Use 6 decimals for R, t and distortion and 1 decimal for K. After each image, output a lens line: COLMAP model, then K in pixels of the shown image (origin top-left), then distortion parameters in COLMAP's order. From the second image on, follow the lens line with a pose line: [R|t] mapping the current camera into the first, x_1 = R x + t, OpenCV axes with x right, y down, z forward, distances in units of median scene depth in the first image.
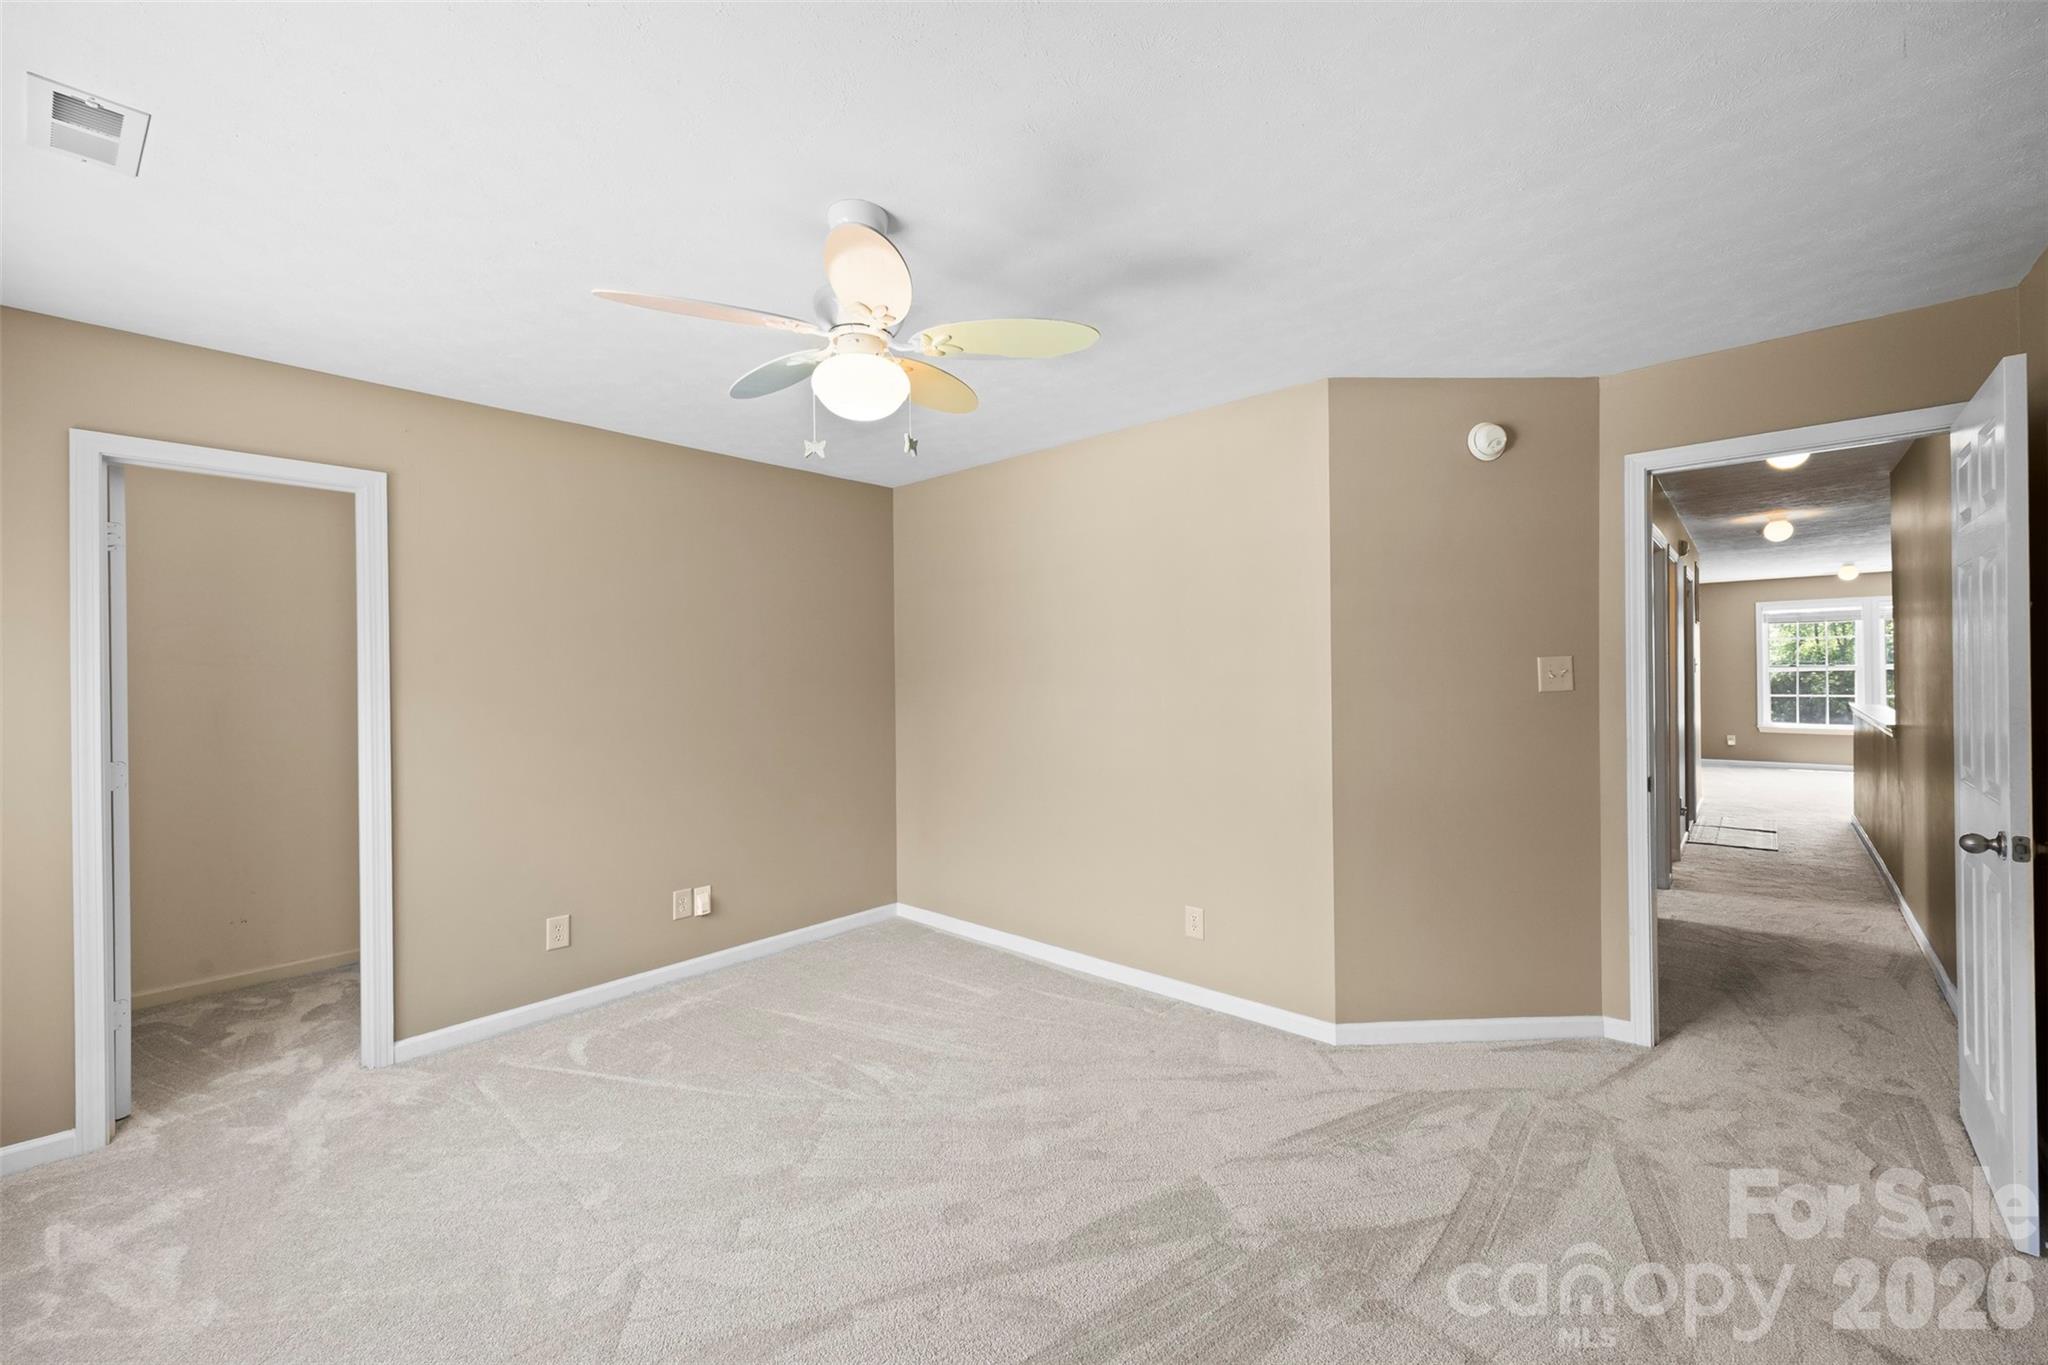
lens RADIAL K [[819.3, 0, 1010.4], [0, 819.3, 679.5], [0, 0, 1]] dist [0.001815, 0.001067]
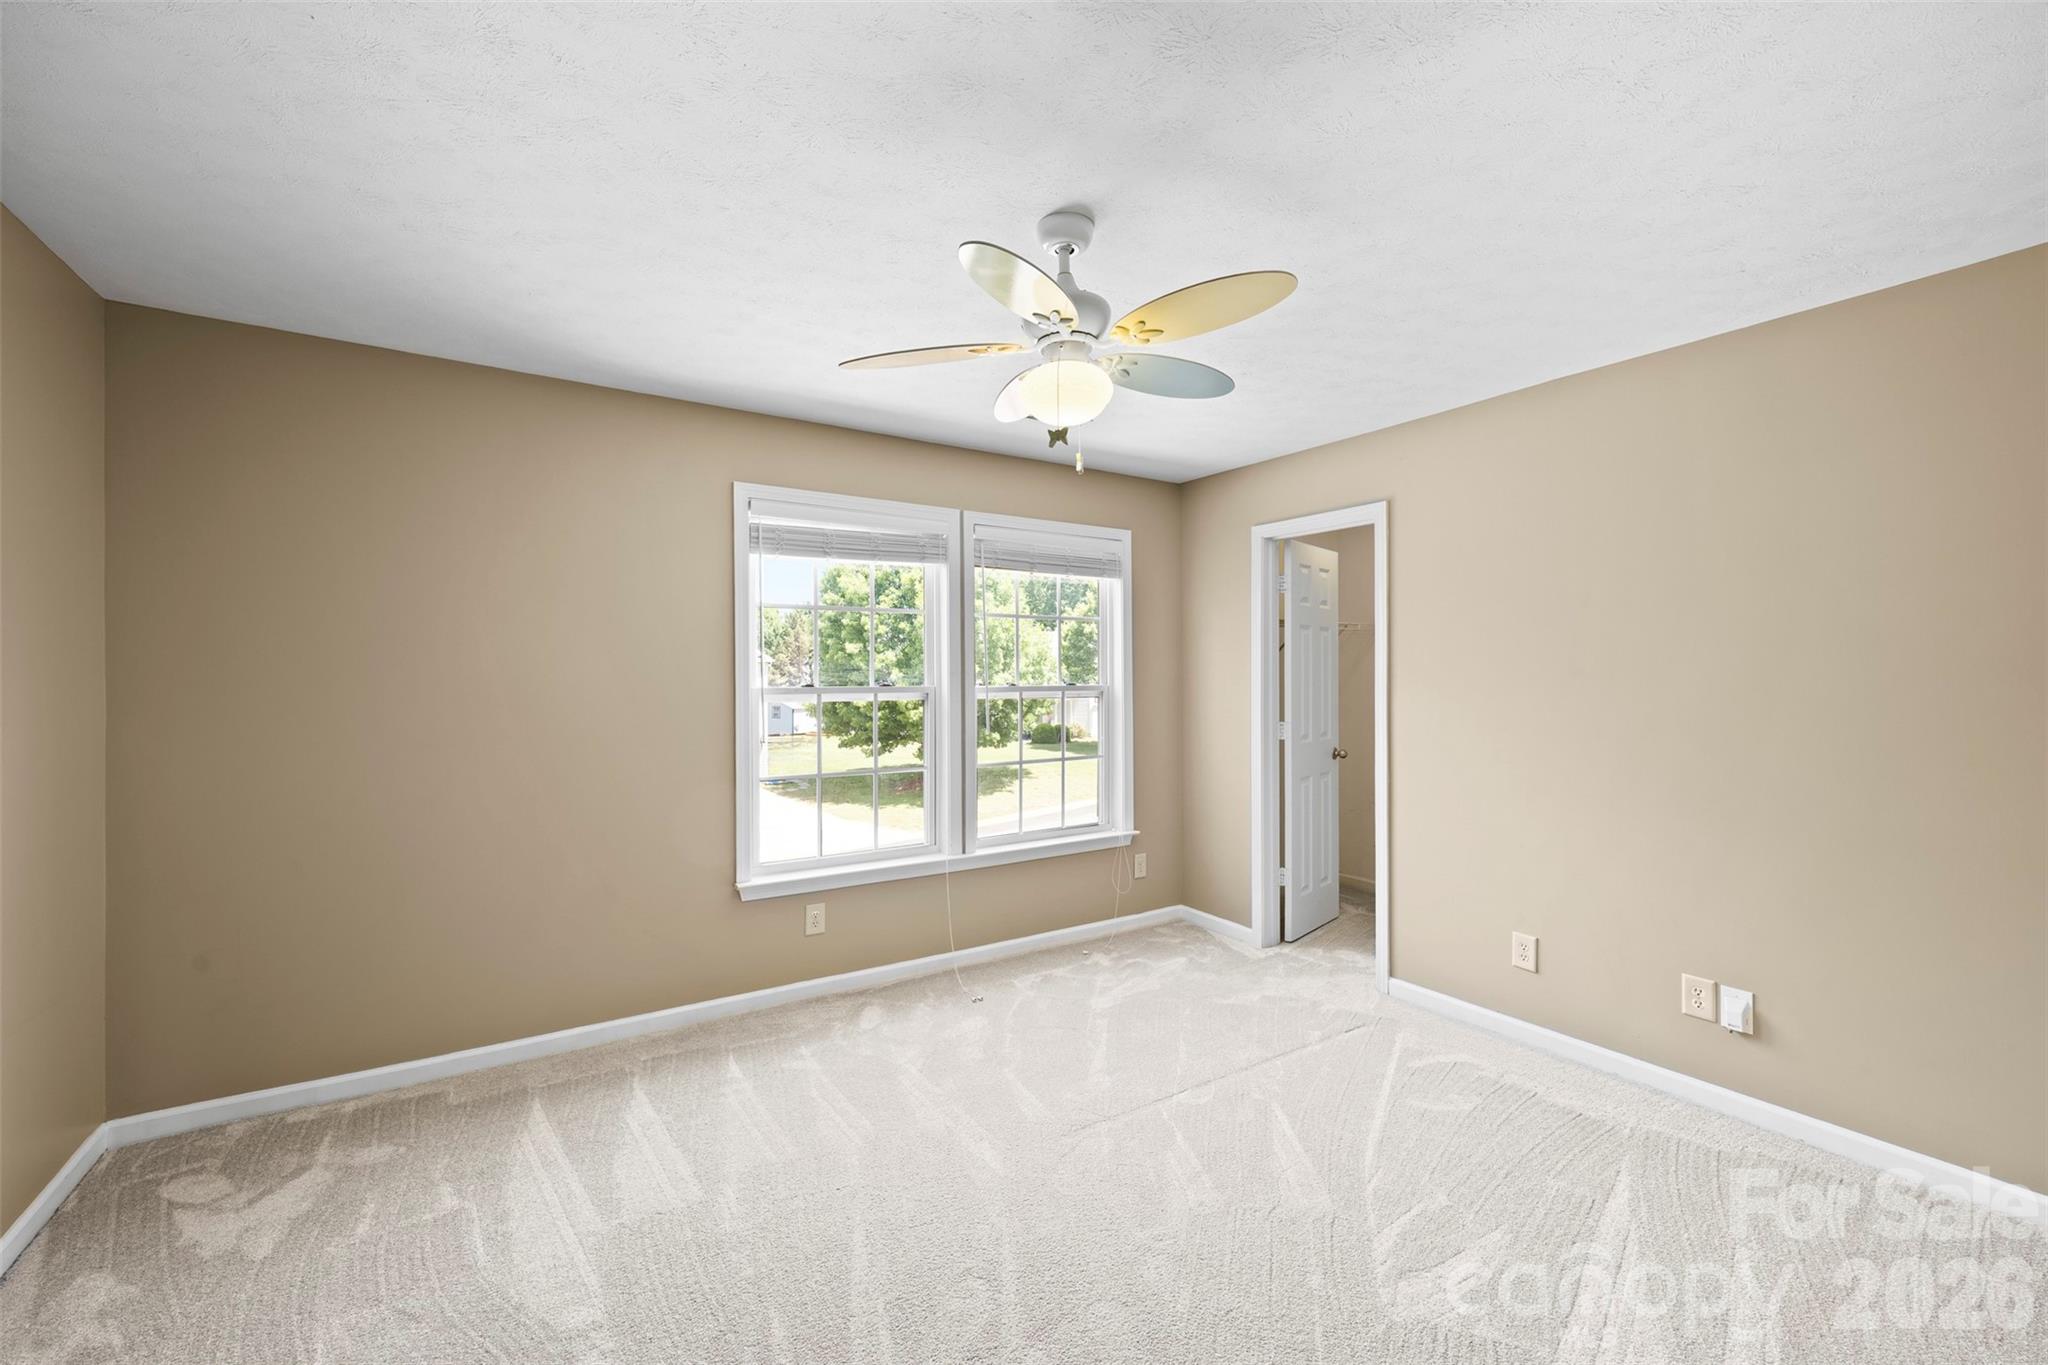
lens RADIAL K [[819.3, 0, 1015.2], [0, 819.3, 678.3], [0, 0, 1]] dist [0.001815, 0.001067]
pose [[-0.255279, 0.019530, -0.966670, 0.545077], [0.001277, 0.999802, 0.019863, -0.017085], [0.966867, 0.003837, -0.255254, 0.792194]]
